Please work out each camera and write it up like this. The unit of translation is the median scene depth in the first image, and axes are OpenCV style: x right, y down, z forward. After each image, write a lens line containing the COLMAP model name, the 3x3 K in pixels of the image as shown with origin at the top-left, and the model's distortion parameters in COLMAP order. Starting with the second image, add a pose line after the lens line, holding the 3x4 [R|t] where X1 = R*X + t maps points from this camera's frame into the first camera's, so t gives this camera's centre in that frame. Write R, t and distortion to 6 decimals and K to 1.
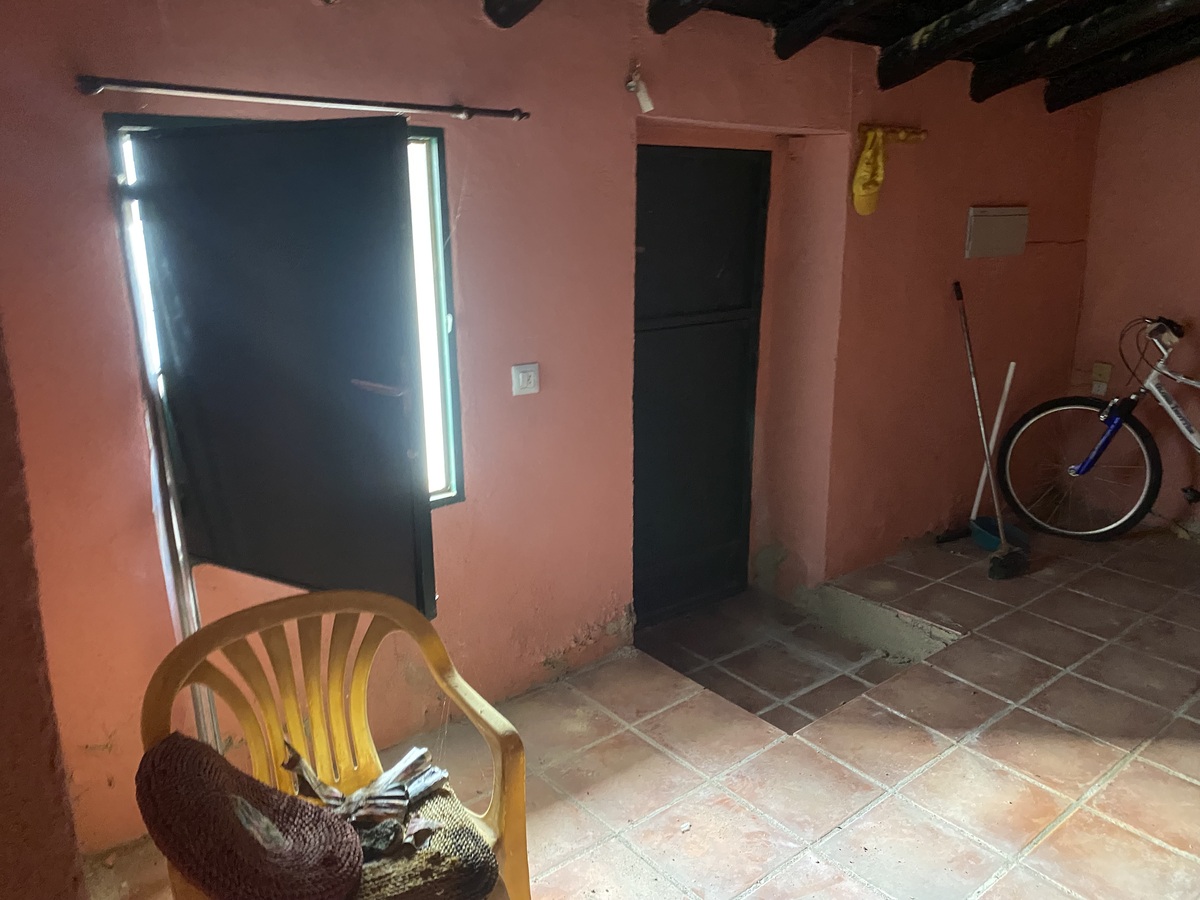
lens RADIAL K [[929.4, 0, 606.5], [0, 929.4, 444.4], [0, 0, 1]] dist [0.049328, -0.038392]
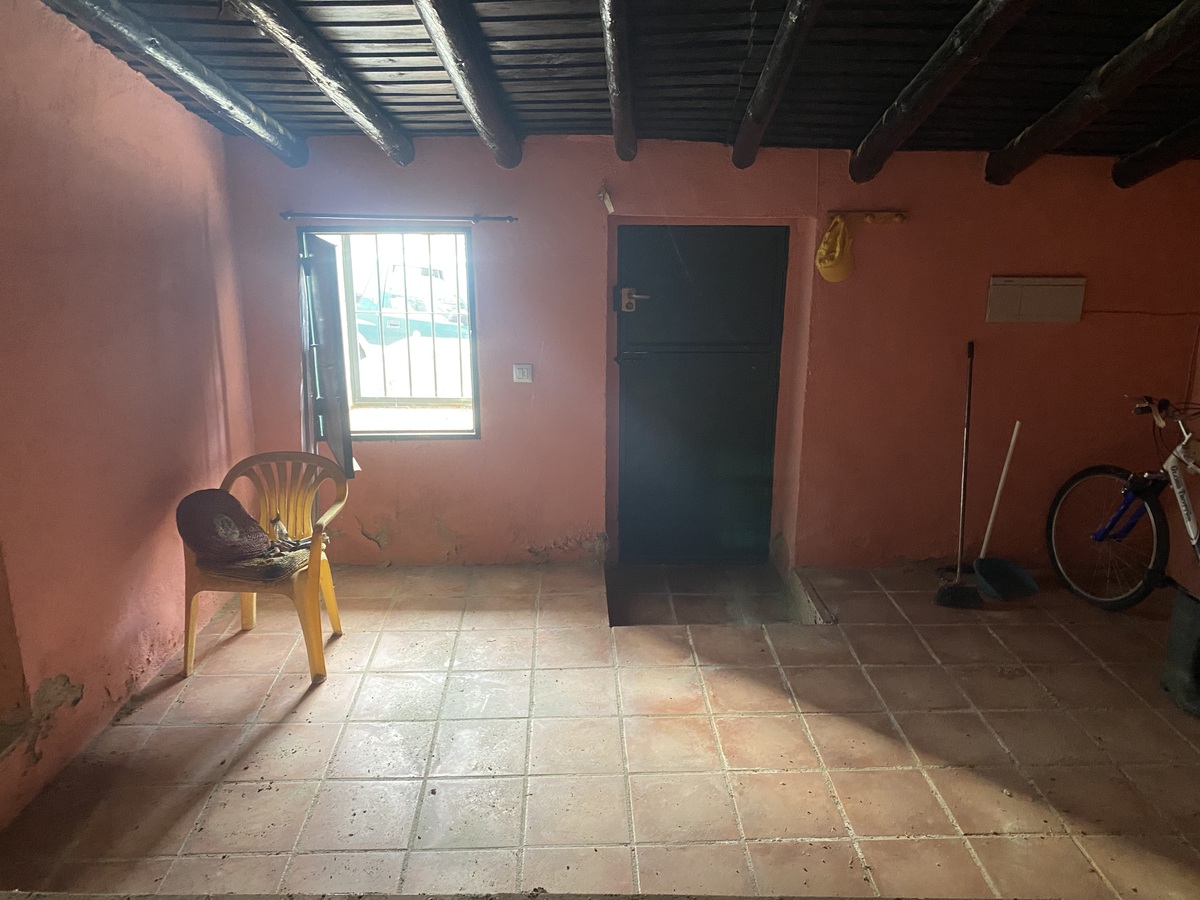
lens RADIAL K [[893.9, 0, 597.5], [0, 893.9, 447.2], [0, 0, 1]] dist [0.047449, -0.001110]
pose [[0.784909, 0.176087, -0.594064, 0.866417], [-0.162991, 0.983679, 0.076221, -0.074124], [0.597789, 0.037000, 0.800799, -0.164650]]
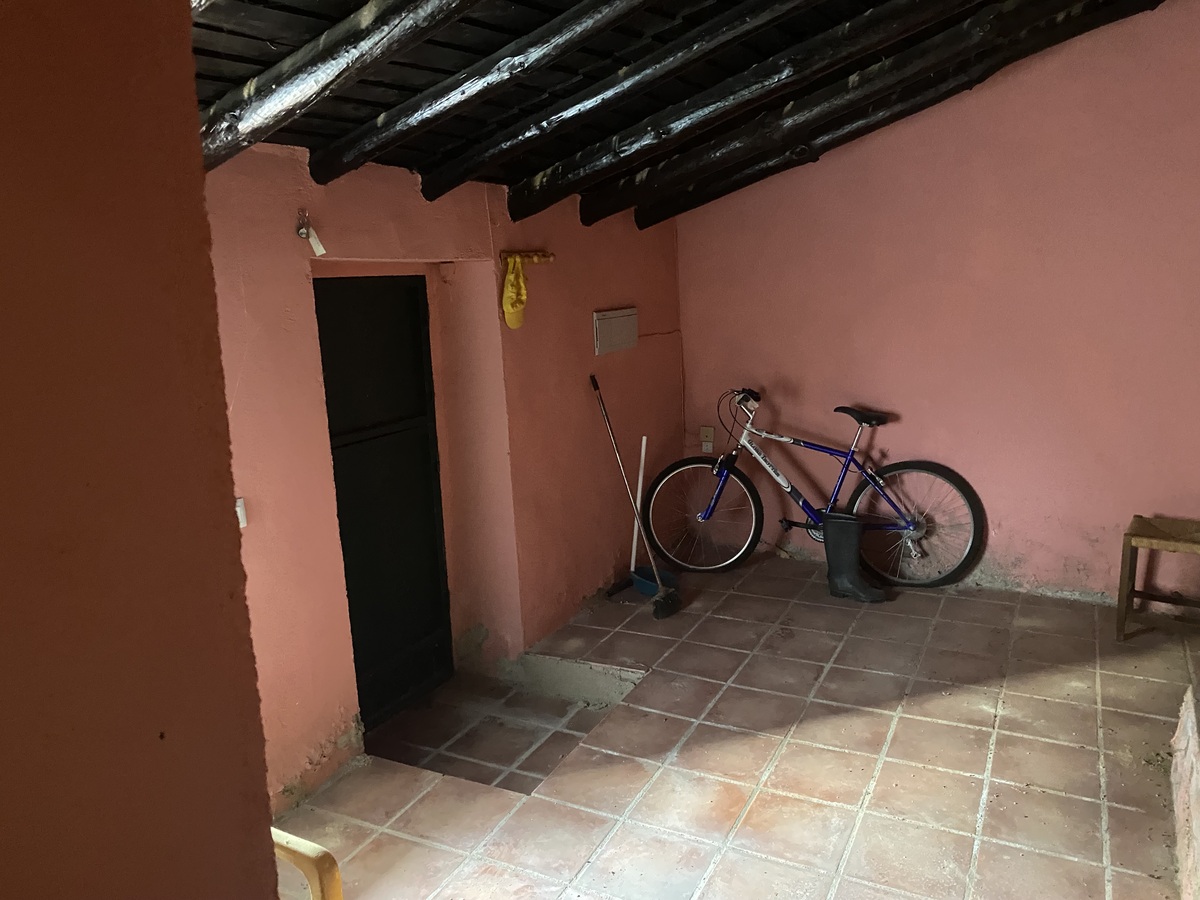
lens RADIAL K [[929.4, 0, 606.5], [0, 929.4, 444.4], [0, 0, 1]] dist [0.049328, -0.038392]
pose [[0.915987, -0.116846, 0.383816, -0.087900], [0.147319, 0.987780, -0.050870, -0.030345], [-0.373182, 0.103140, 0.922007, -0.099599]]
